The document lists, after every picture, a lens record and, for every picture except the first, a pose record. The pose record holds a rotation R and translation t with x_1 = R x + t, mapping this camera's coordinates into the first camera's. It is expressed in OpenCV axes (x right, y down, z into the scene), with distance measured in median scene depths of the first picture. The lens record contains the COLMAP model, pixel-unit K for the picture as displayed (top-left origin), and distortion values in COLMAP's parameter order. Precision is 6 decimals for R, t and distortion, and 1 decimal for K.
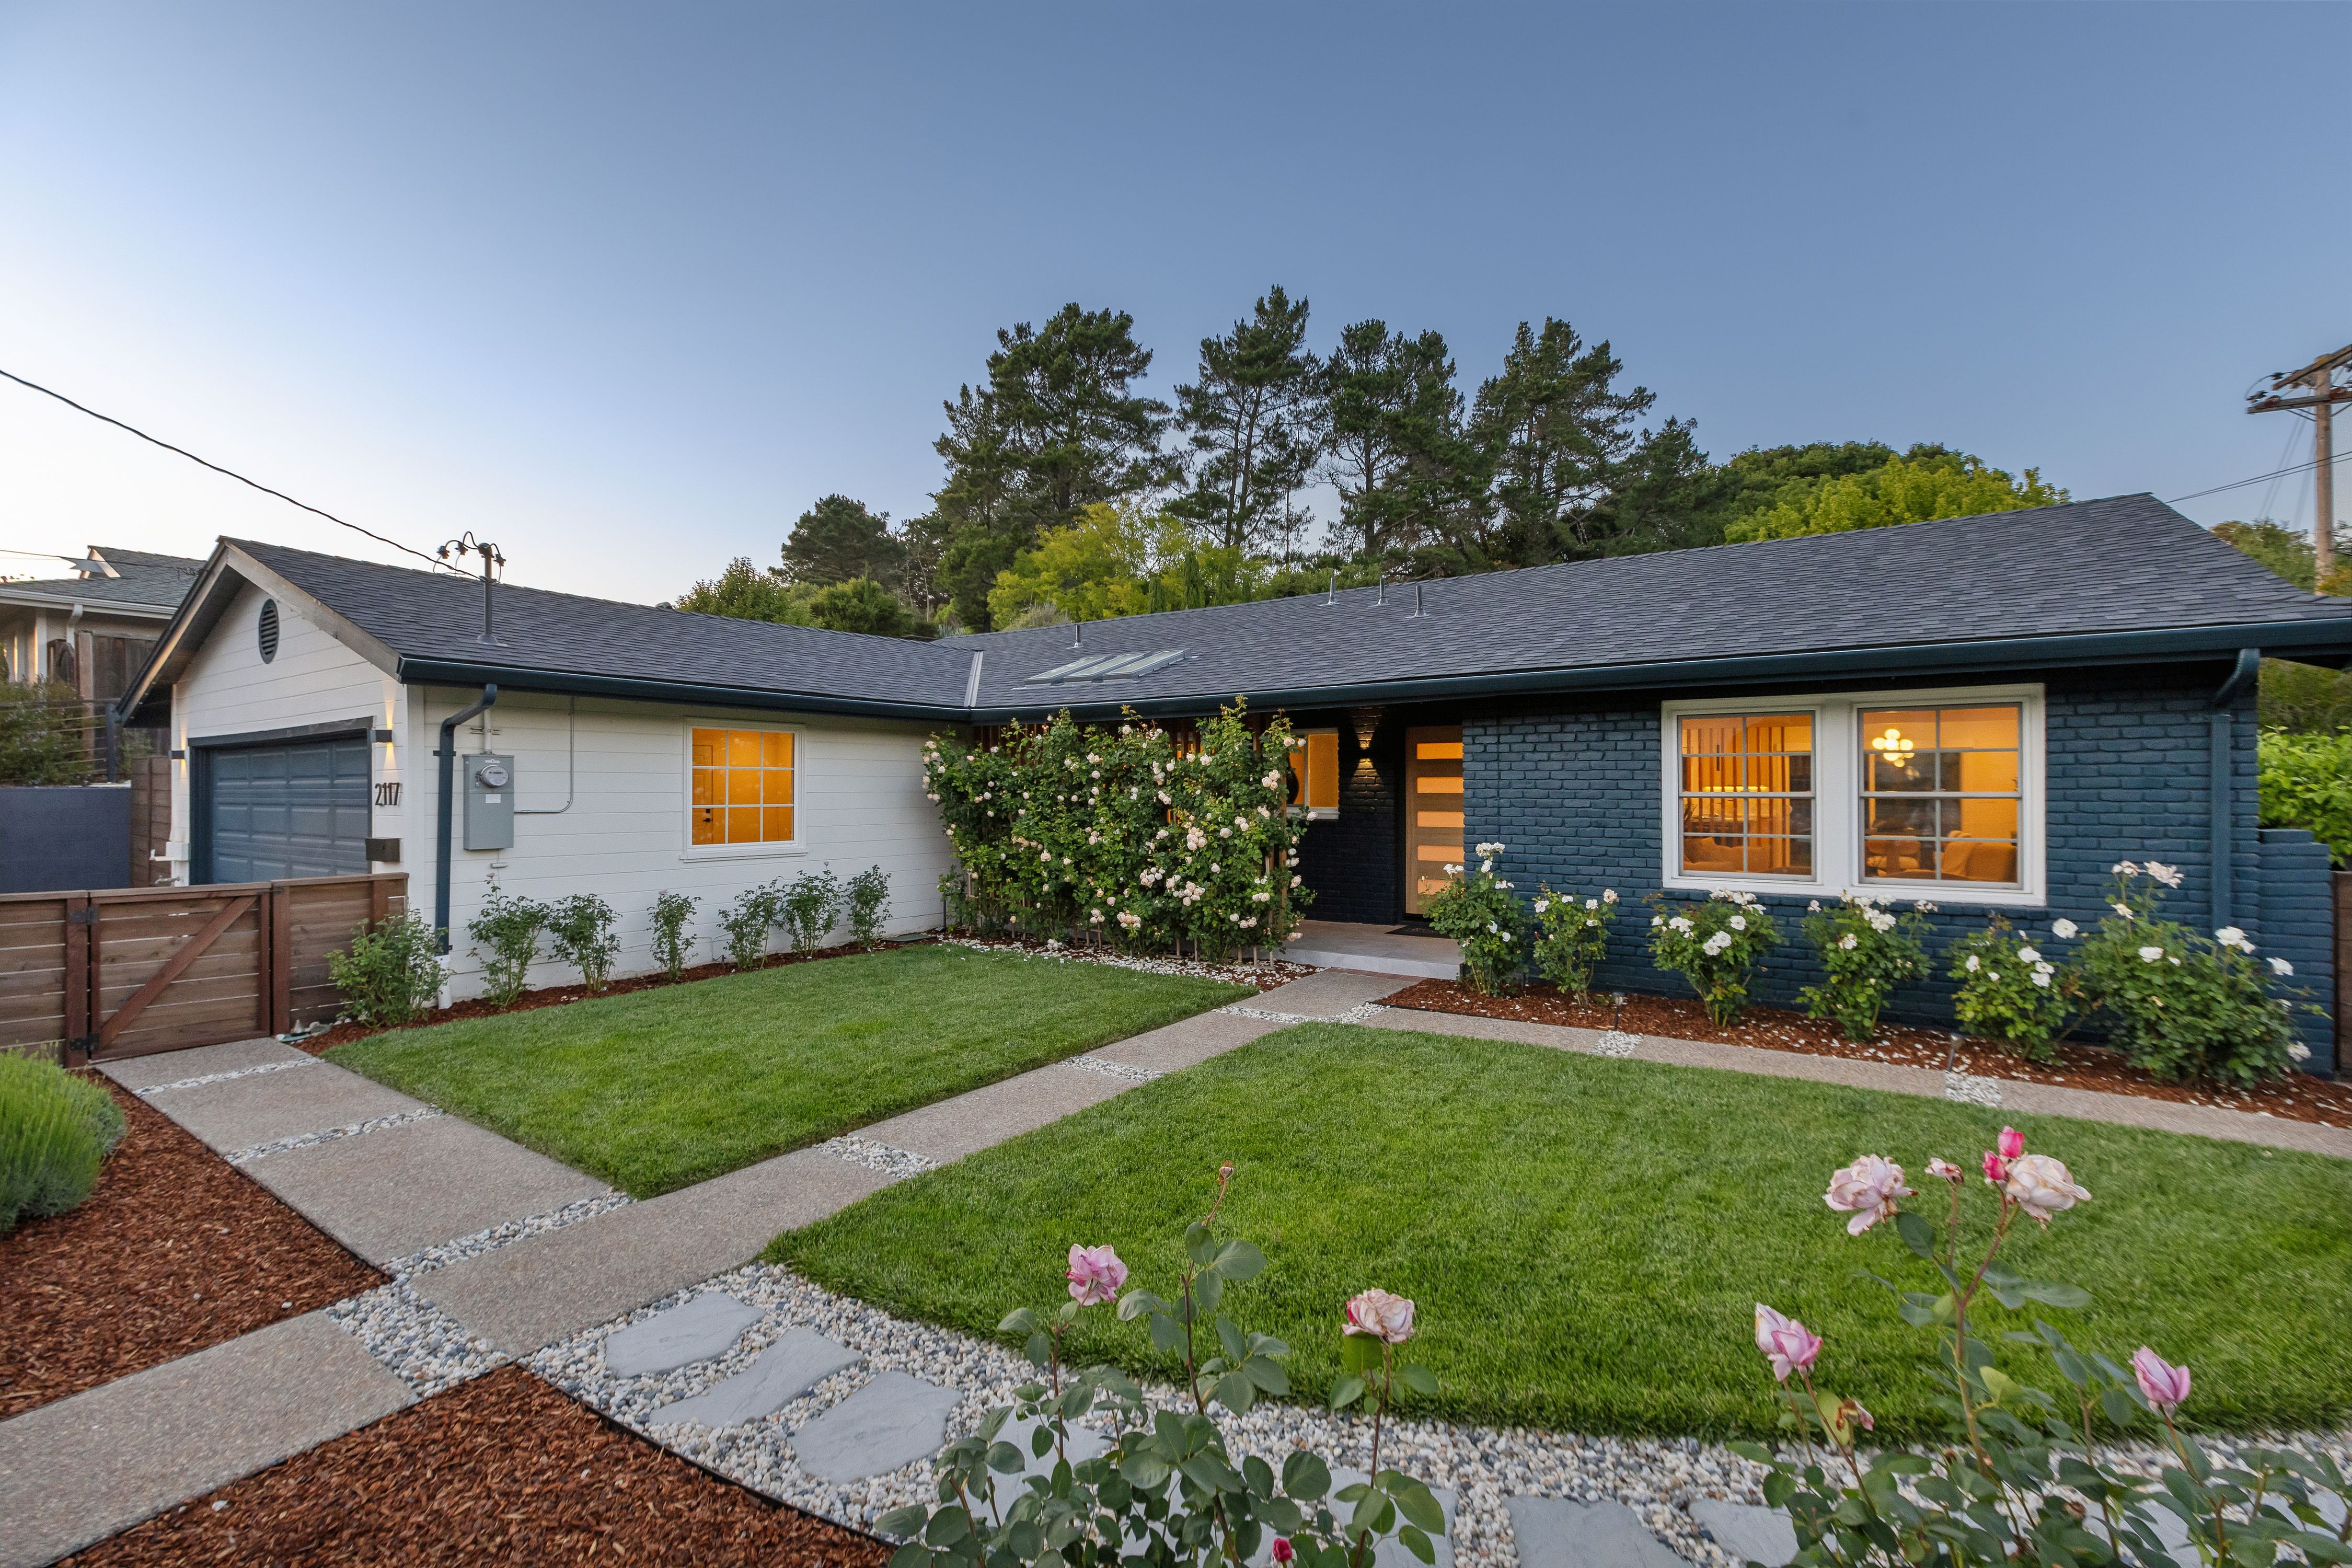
lens RADIAL K [[1048.8, 0, 1174.3], [0, 1048.8, 785.2], [0, 0, 1]] dist [-0.000893, 0.000311]
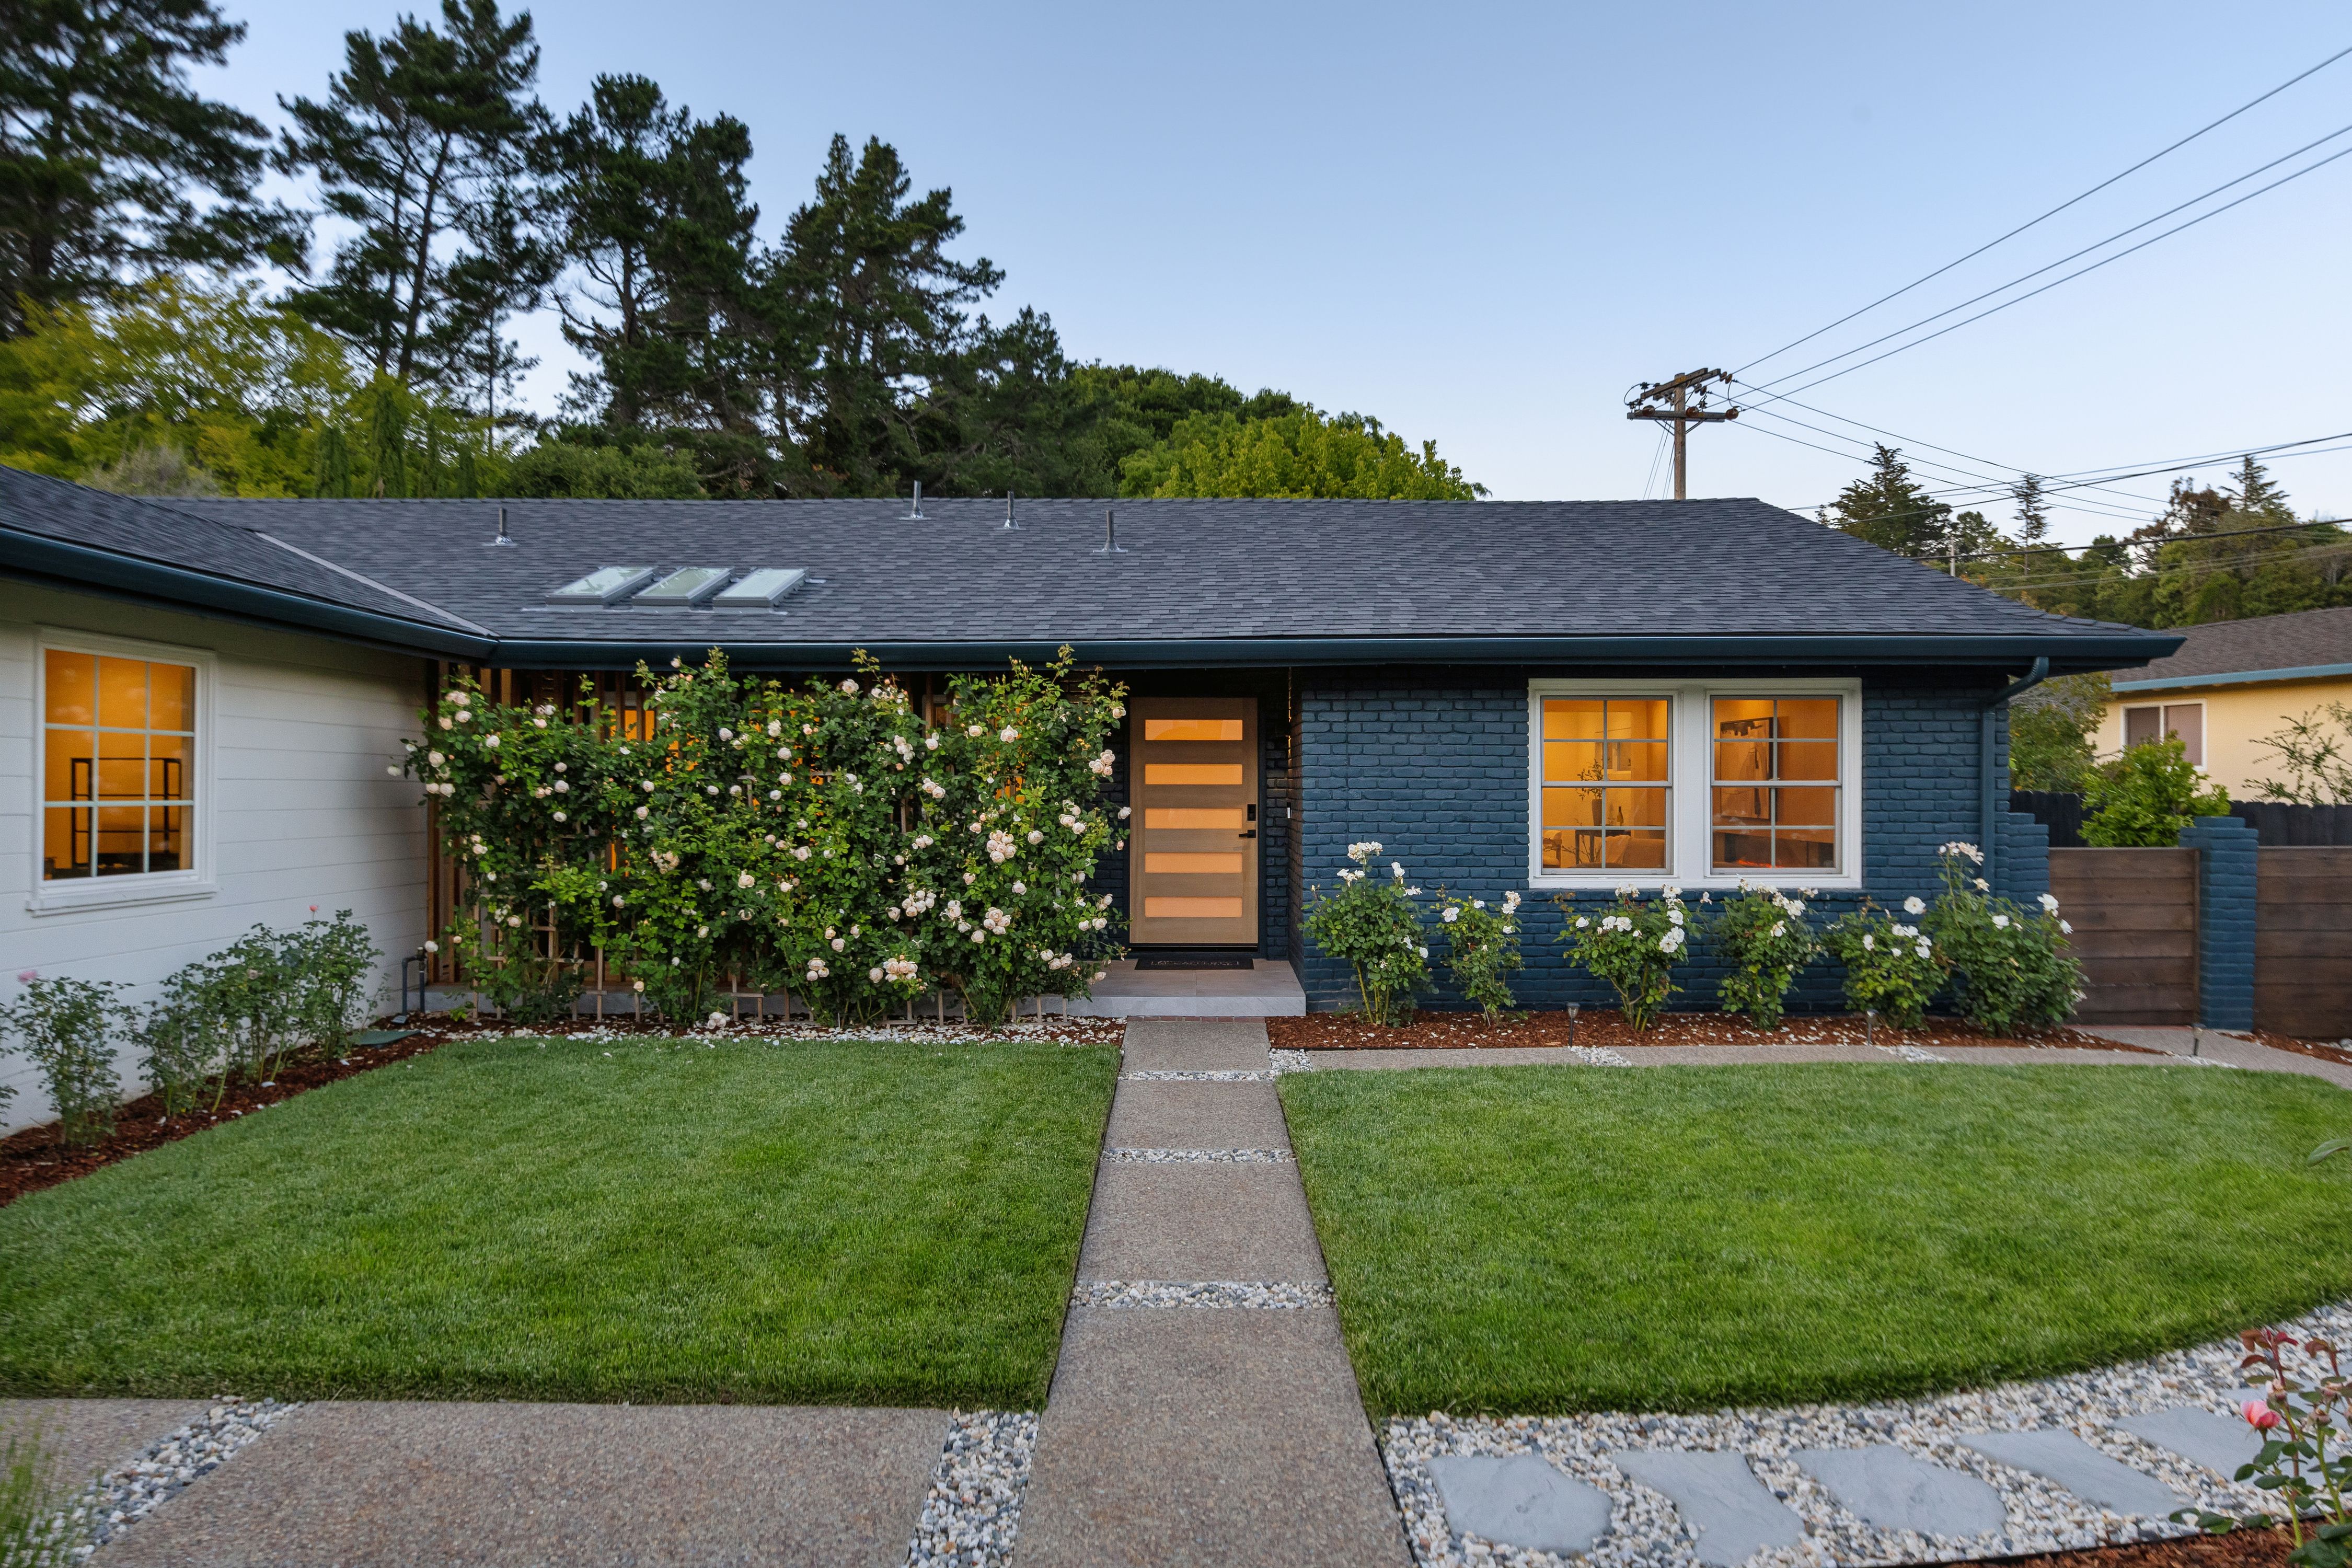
lens RADIAL K [[1526.8, 0, 1174.3], [0, 1526.8, 786.2], [0, 0, 1]] dist [0.008035, -0.004324]
pose [[0.816663, 0.003058, 0.577107, -0.197025], [-0.003394, 0.999994, -0.000496, 0.004687], [-0.577105, -0.001554, 0.816668, 0.042387]]
